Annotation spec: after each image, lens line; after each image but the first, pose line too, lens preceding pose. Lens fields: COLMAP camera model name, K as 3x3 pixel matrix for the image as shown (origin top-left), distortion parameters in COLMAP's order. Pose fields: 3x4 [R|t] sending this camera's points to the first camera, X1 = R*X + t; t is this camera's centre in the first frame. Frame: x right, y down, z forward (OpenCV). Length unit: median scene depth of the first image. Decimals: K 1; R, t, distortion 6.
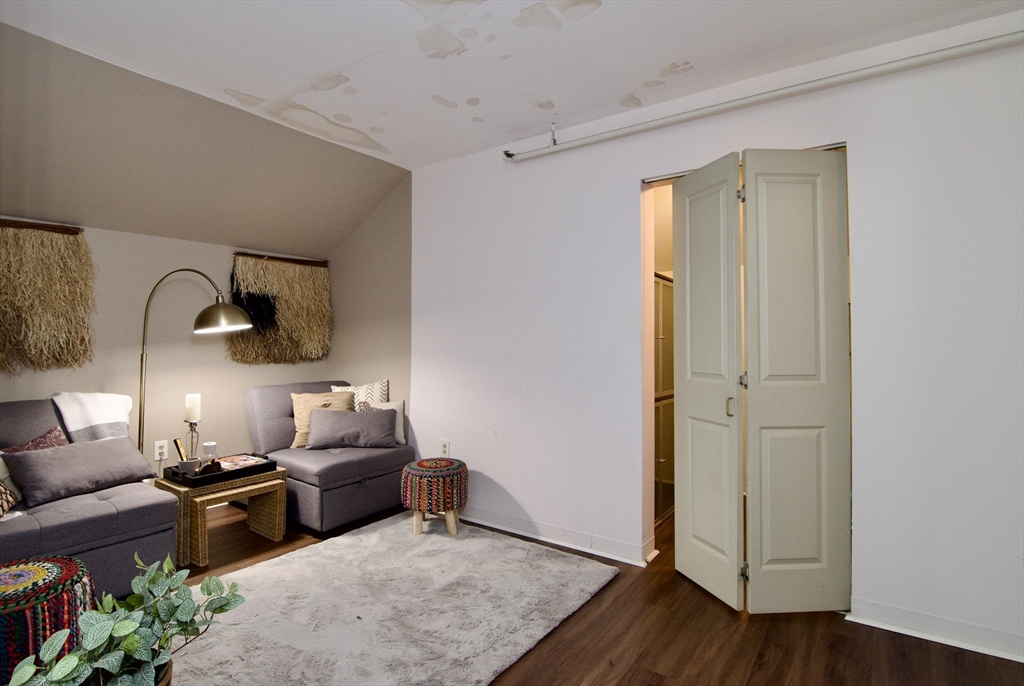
lens RADIAL K [[487.3, 0, 507.4], [0, 487.3, 339.3], [0, 0, 1]] dist [-0.001153, -0.012941]
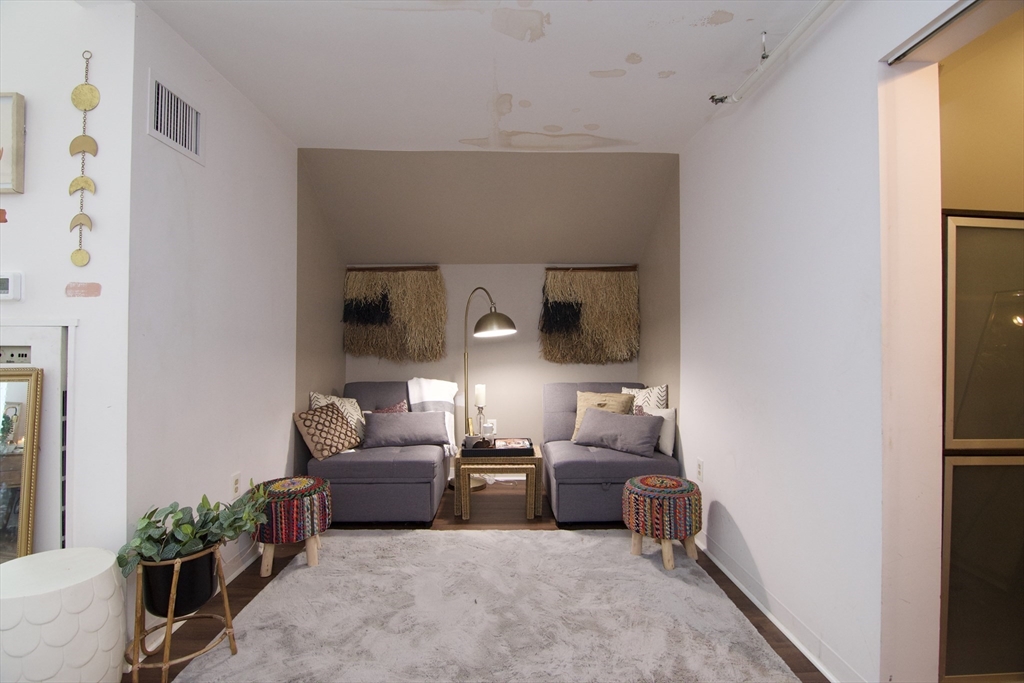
lens RADIAL K [[475.5, 0, 513.8], [0, 475.5, 344.9], [0, 0, 1]] dist [-0.001807, -0.019800]
pose [[0.635250, -0.000039, -0.772307, 0.358958], [0.003967, 0.999987, 0.003212, 0.004125], [0.772297, -0.005104, 0.635242, 0.262193]]
